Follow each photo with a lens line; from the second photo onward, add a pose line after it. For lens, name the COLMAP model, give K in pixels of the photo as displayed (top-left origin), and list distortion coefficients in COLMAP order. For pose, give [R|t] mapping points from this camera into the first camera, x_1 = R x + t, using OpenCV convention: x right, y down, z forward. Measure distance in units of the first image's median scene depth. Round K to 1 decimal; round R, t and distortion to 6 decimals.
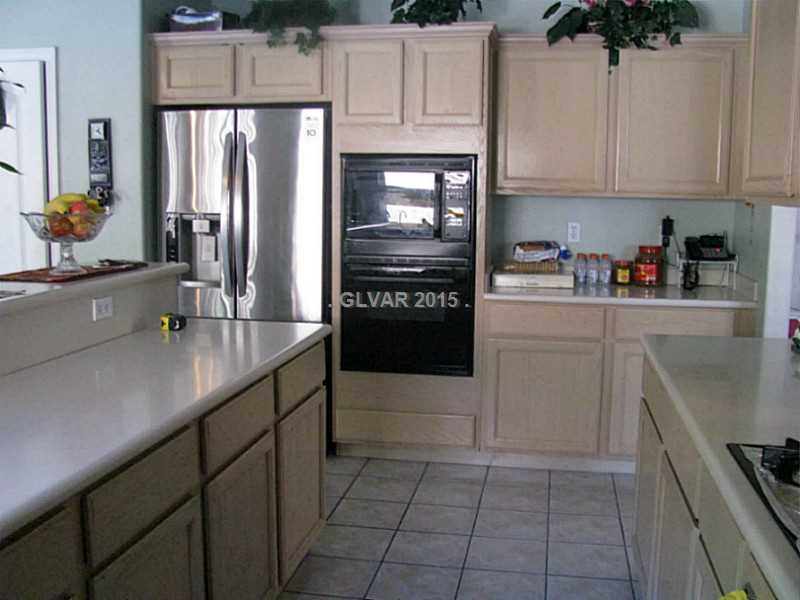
lens RADIAL K [[834.3, 0, 400.0], [0, 834.3, 300.0], [0, 0, 1]] dist [-0.220332, 0.283185]
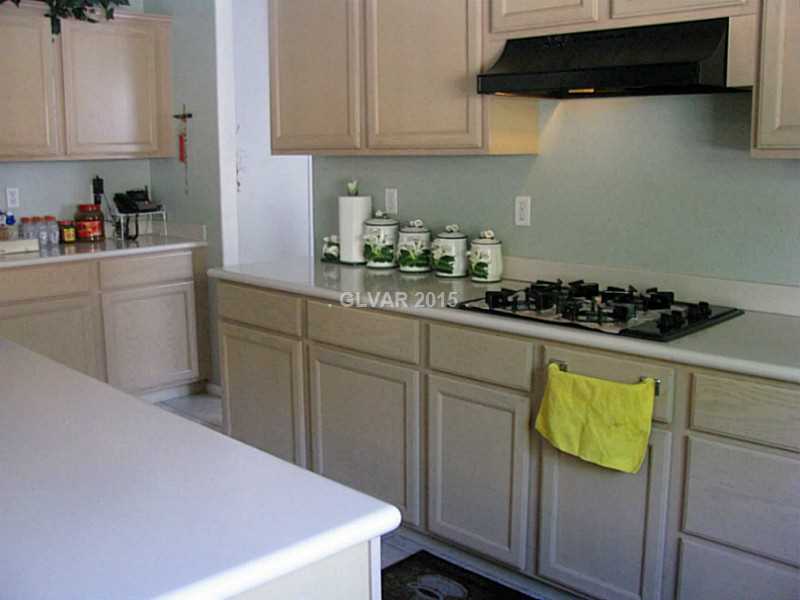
lens RADIAL K [[834.3, 0, 400.0], [0, 834.3, 300.0], [0, 0, 1]] dist [-0.220332, 0.283185]
pose [[0.570854, -0.158420, 0.805623, -0.346483], [0.123271, 0.986624, 0.106664, -0.004965], [-0.811745, 0.038420, 0.582747, 0.045911]]
